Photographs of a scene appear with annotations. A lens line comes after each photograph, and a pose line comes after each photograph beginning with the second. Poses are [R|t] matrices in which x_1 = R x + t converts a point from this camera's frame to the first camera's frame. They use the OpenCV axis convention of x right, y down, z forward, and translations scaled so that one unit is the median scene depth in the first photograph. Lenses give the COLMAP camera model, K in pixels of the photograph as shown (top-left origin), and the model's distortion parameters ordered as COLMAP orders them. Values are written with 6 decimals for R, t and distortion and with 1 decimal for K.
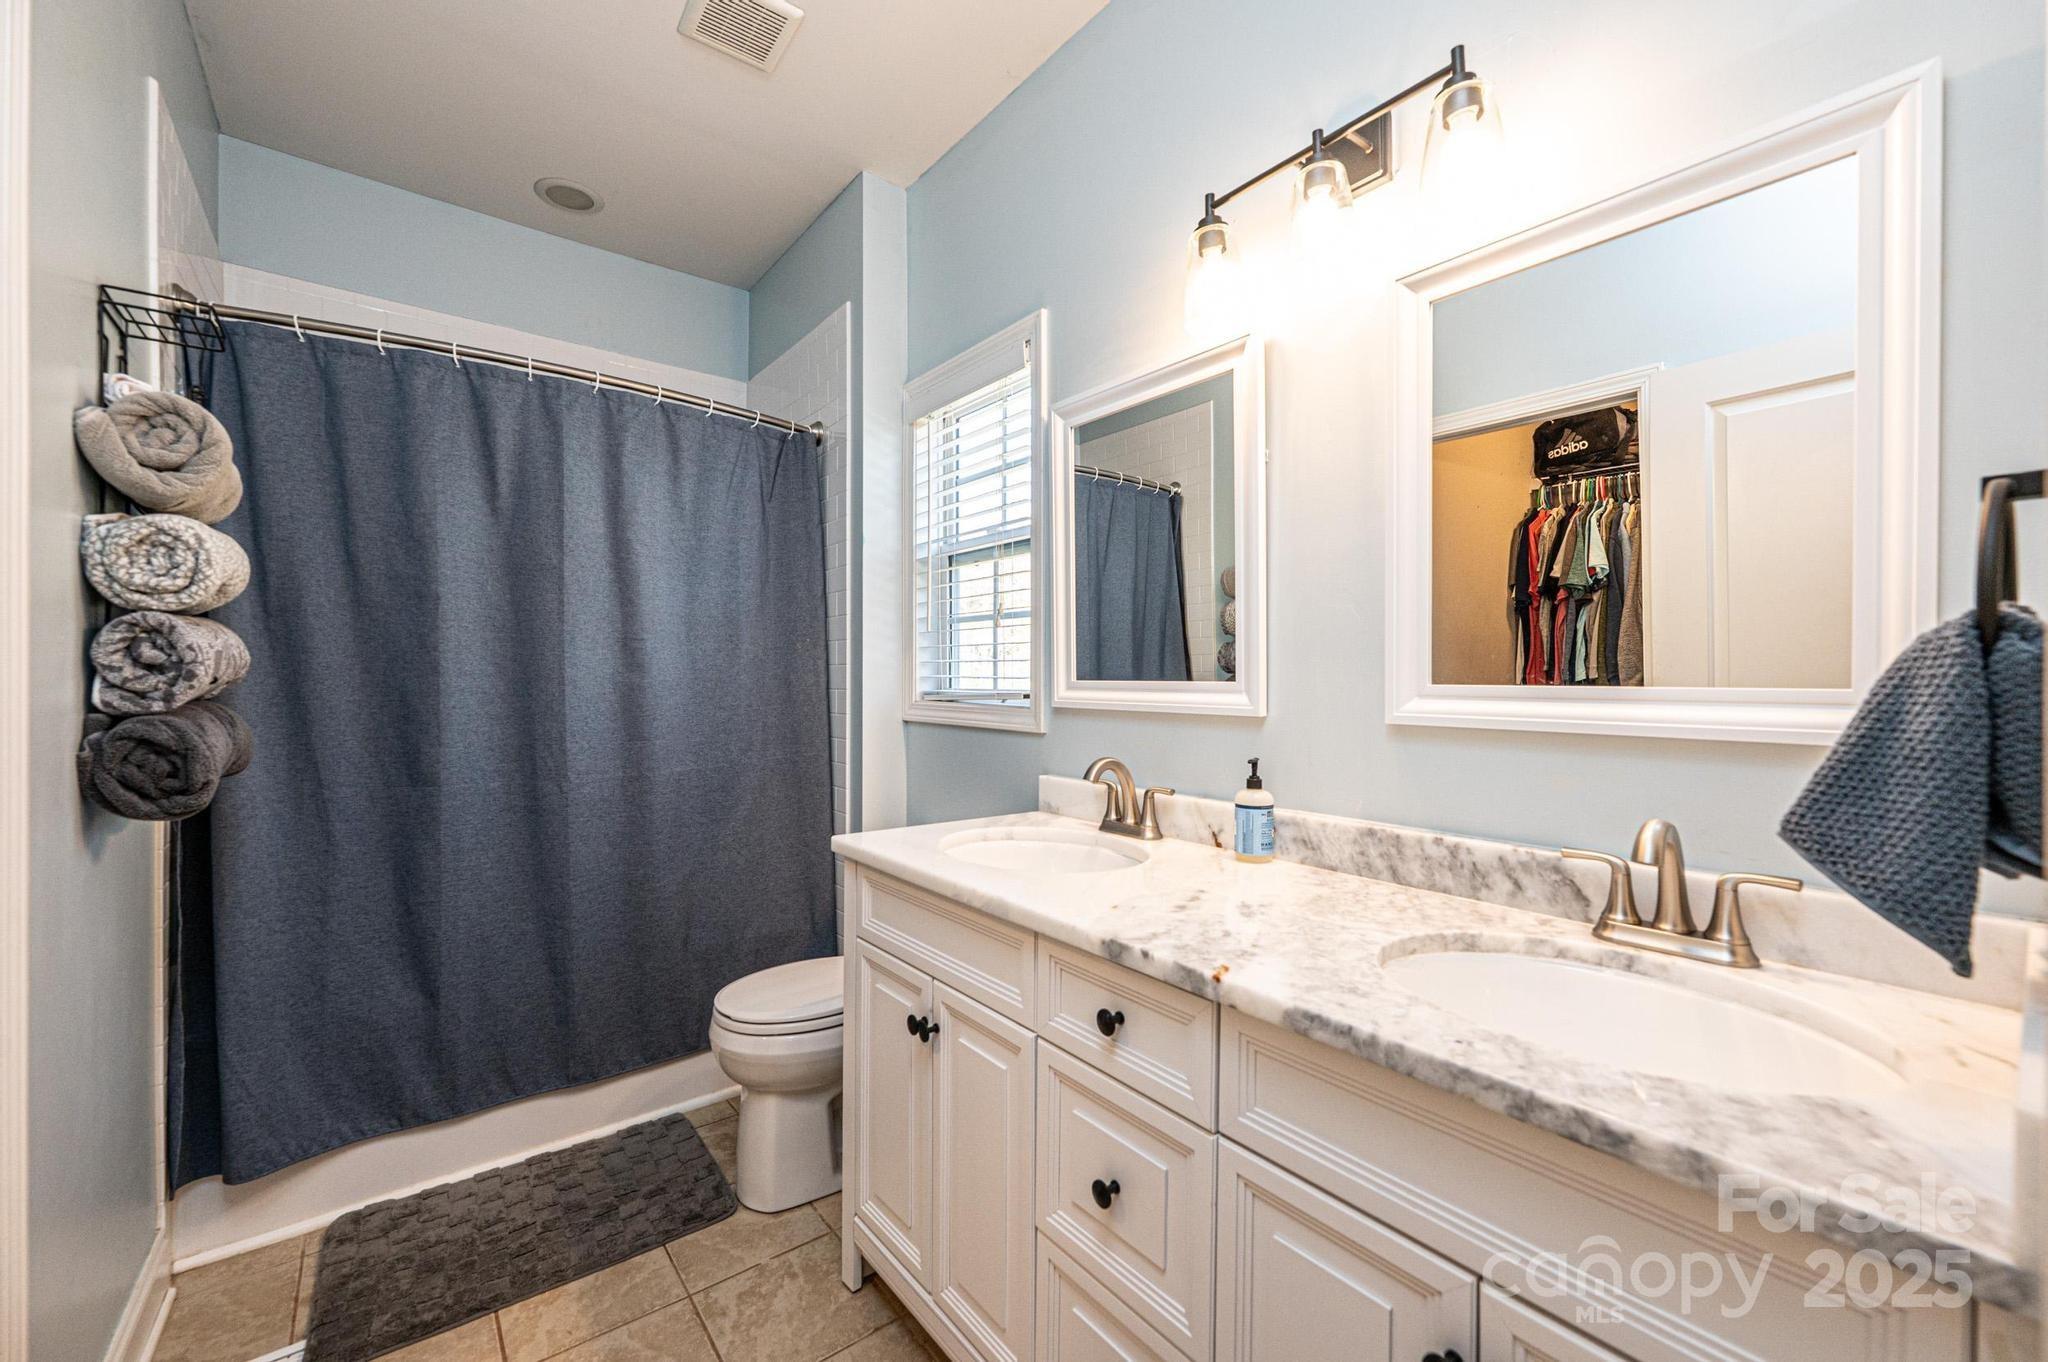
lens RADIAL K [[812.4, 0, 1028.1], [0, 812.4, 676.1], [0, 0, 1]] dist [-0.000716, 0.000229]
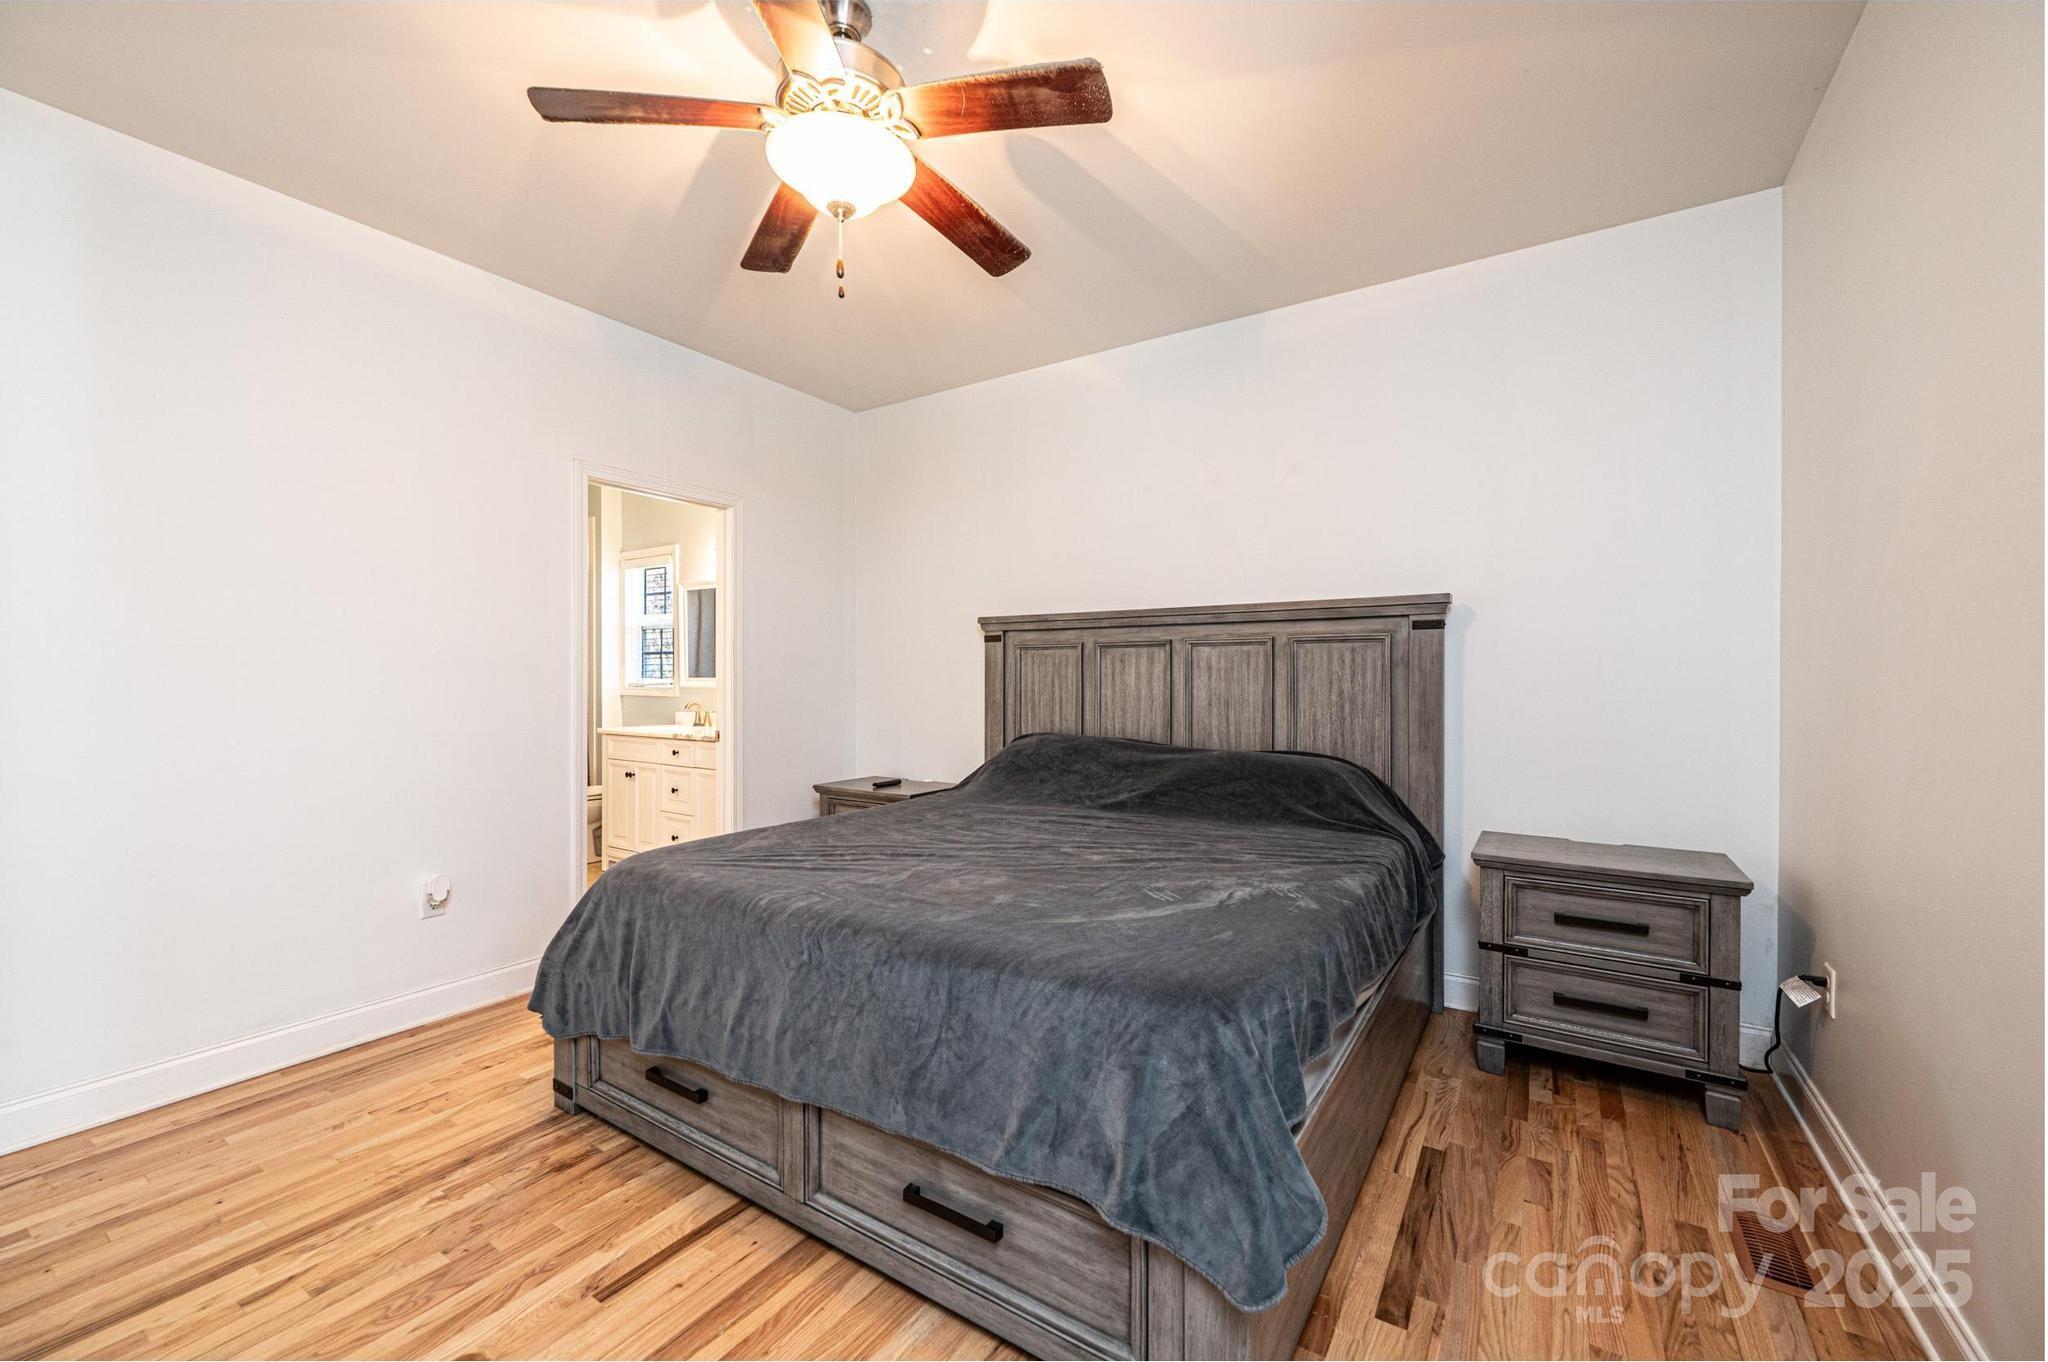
lens RADIAL K [[813.8, 0, 1023.1], [0, 813.8, 680.3], [0, 0, 1]] dist [-0.000379, -0.000120]
pose [[0.950528, -0.002266, 0.310629, 0.290097], [0.001896, 0.999997, 0.001492, 0.011189], [-0.310632, -0.000829, 0.950530, -2.109267]]
